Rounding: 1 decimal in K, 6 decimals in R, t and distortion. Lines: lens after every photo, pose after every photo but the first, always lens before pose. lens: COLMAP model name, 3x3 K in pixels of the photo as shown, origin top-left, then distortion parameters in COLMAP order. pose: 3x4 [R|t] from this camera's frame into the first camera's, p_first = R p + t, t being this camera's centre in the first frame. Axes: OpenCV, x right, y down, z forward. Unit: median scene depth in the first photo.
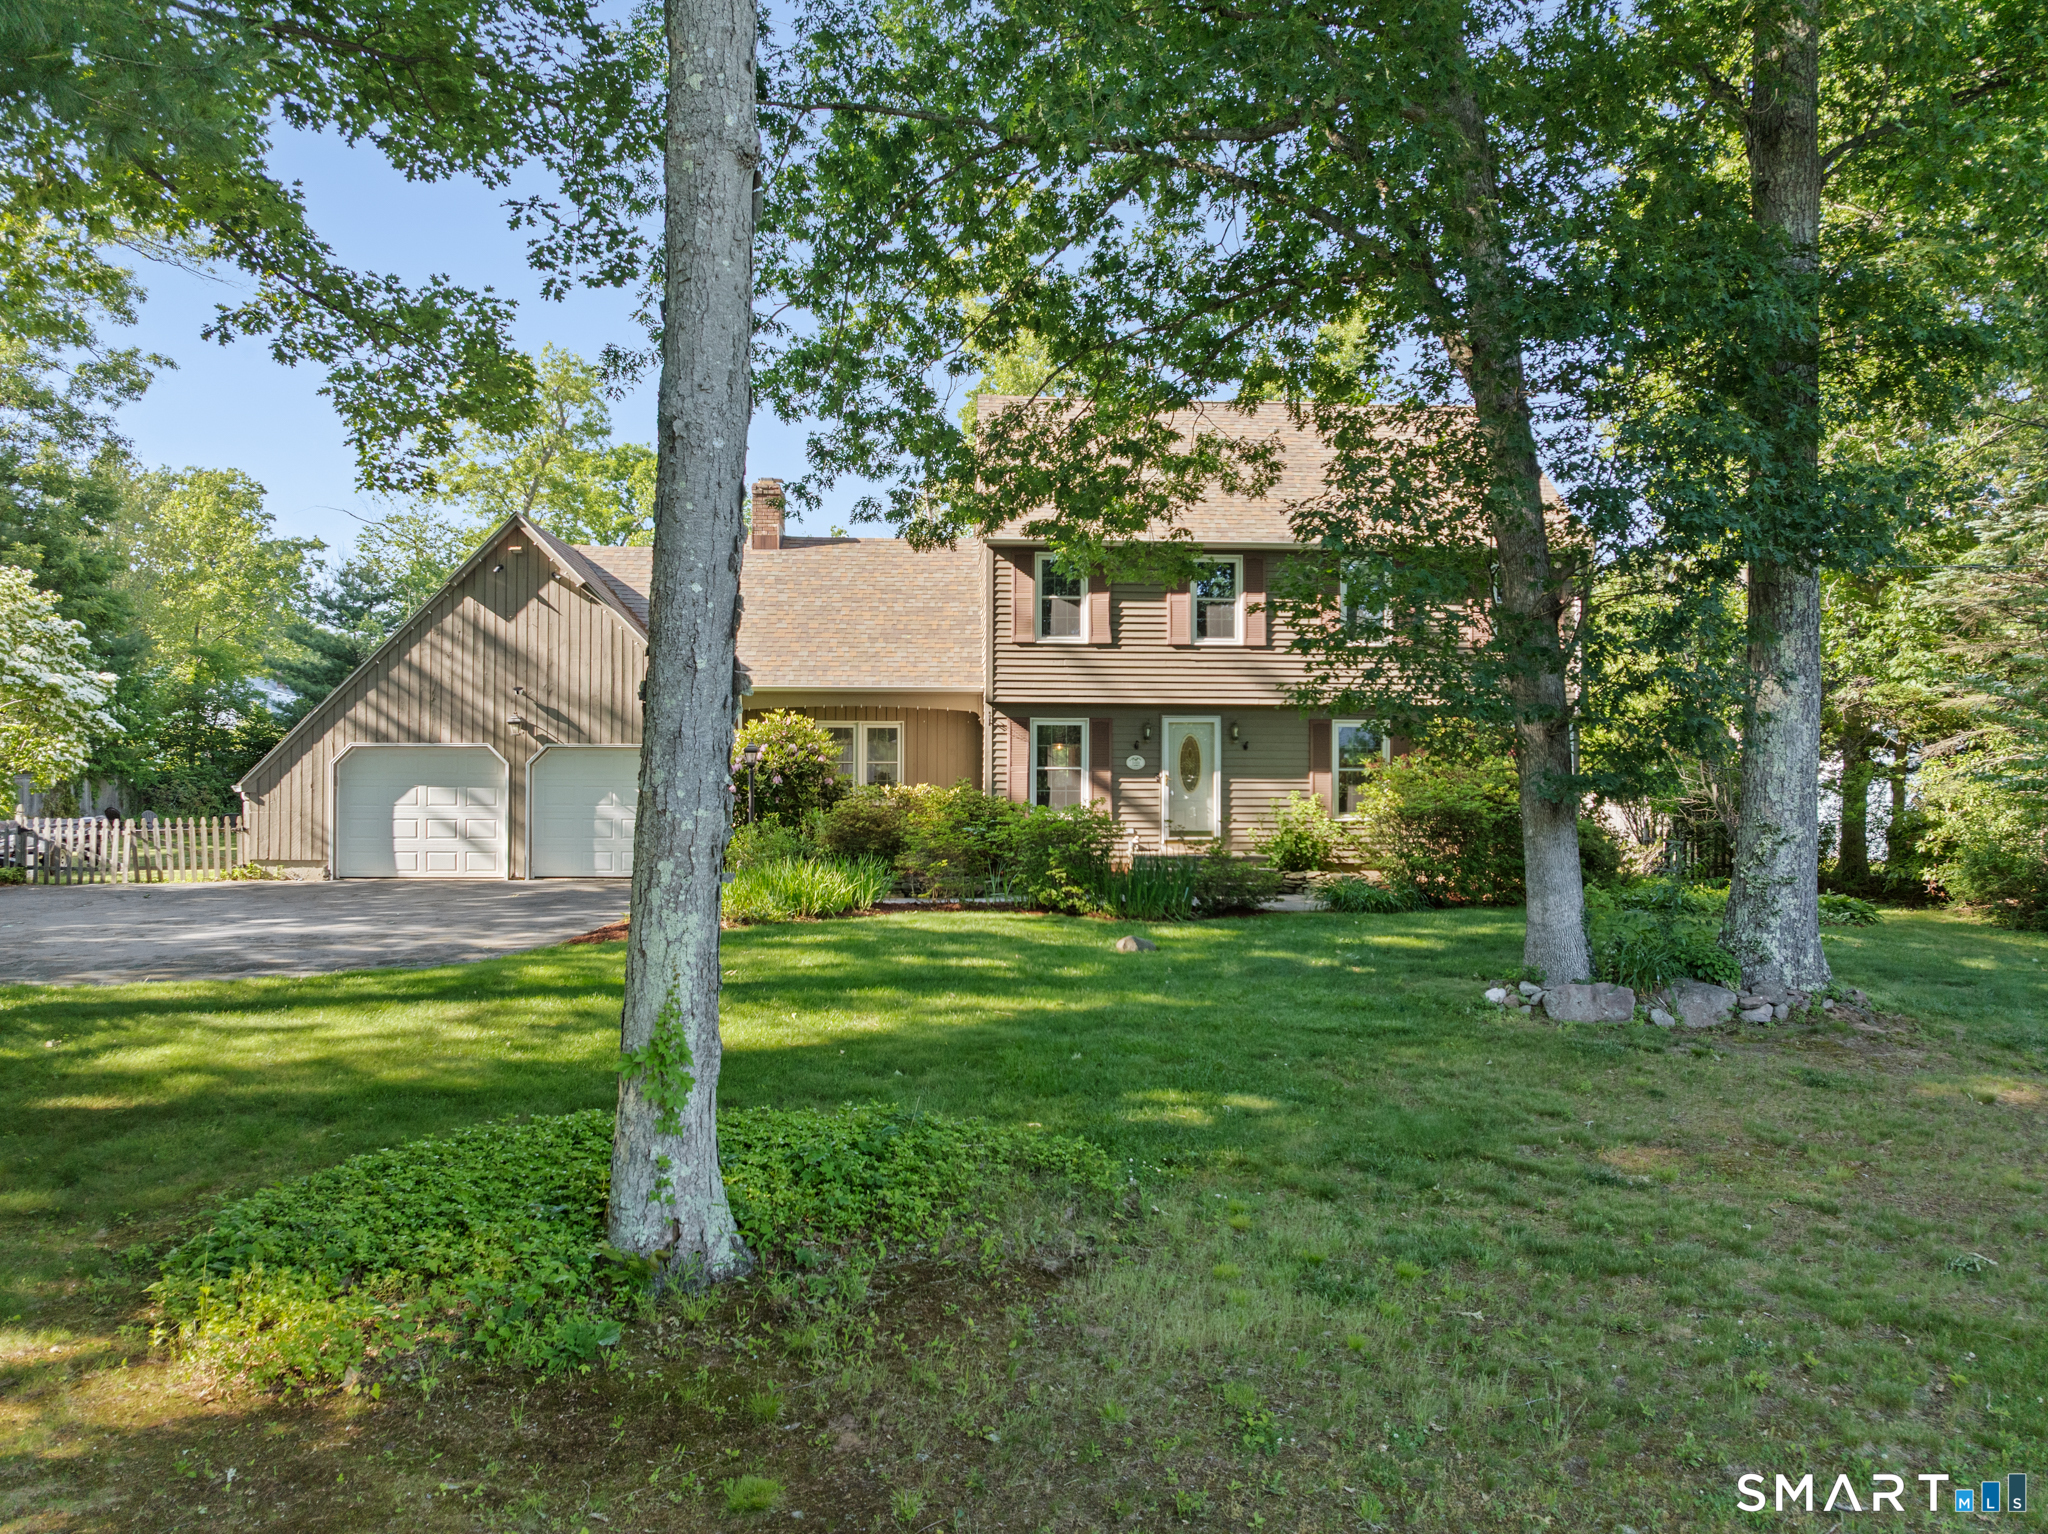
lens RADIAL K [[1422.8, 0, 1024.0], [0, 1422.8, 767.0], [0, 0, 1]] dist [-0.073994, -0.001971]
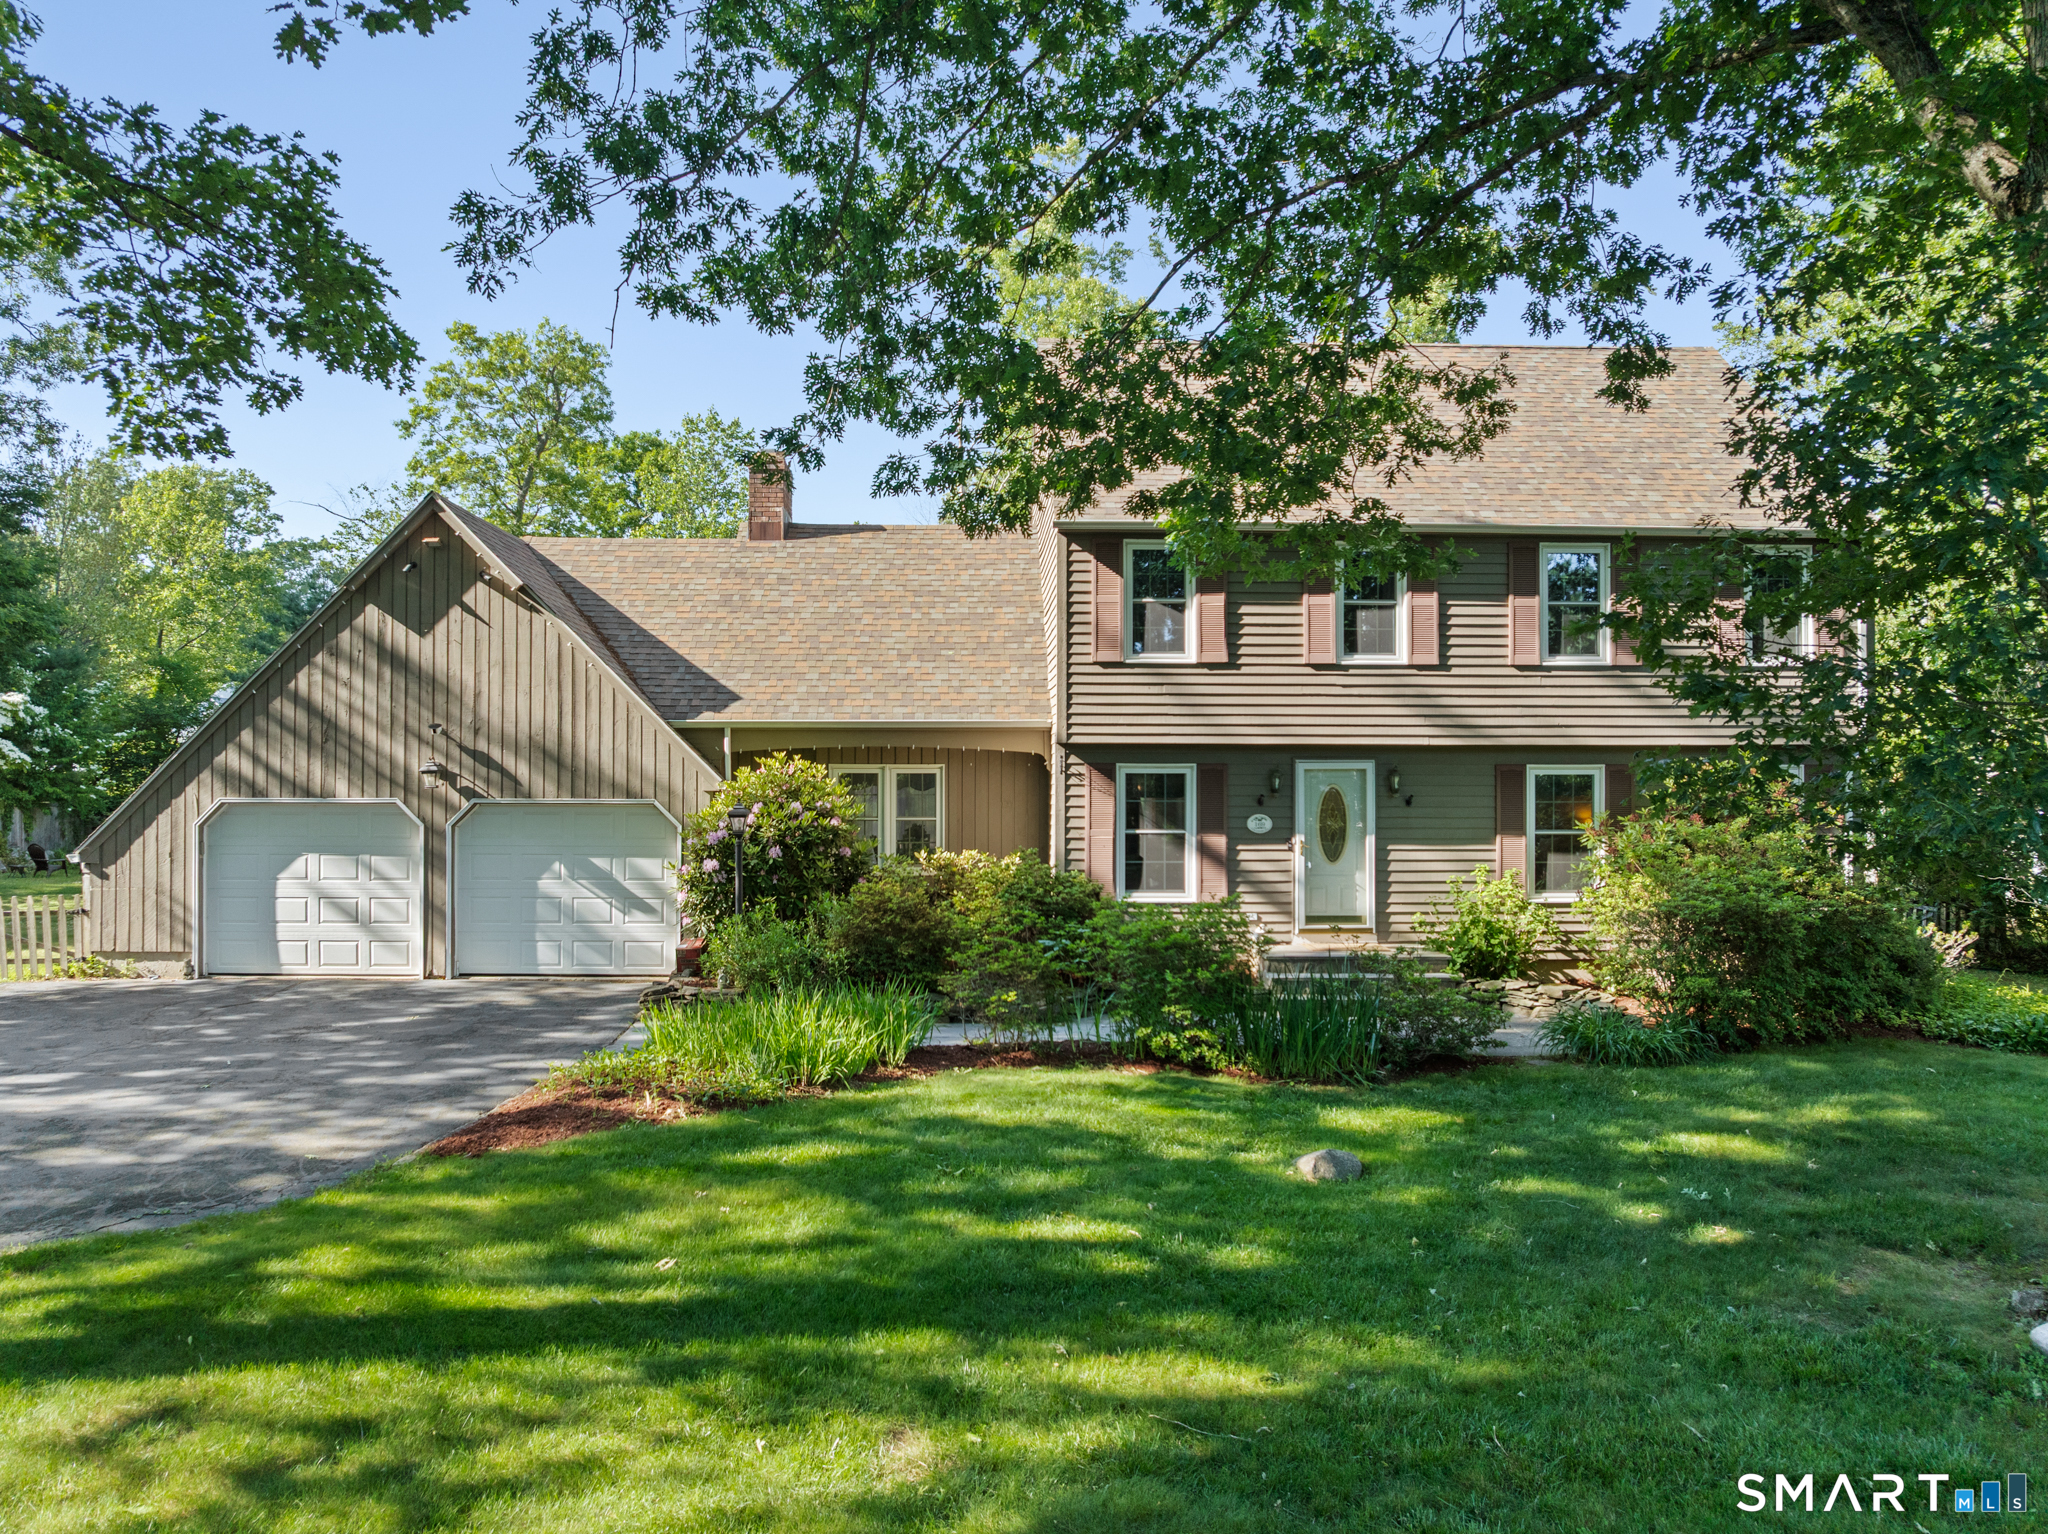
lens RADIAL K [[1440.1, 0, 982.8], [0, 1440.1, 759.1], [0, 0, 1]] dist [-0.070769, 0.001566]
pose [[0.998859, -0.002601, -0.047676, -0.029775], [0.002401, 0.999988, -0.004264, -0.034457], [0.047686, 0.004144, 0.998854, 0.253408]]
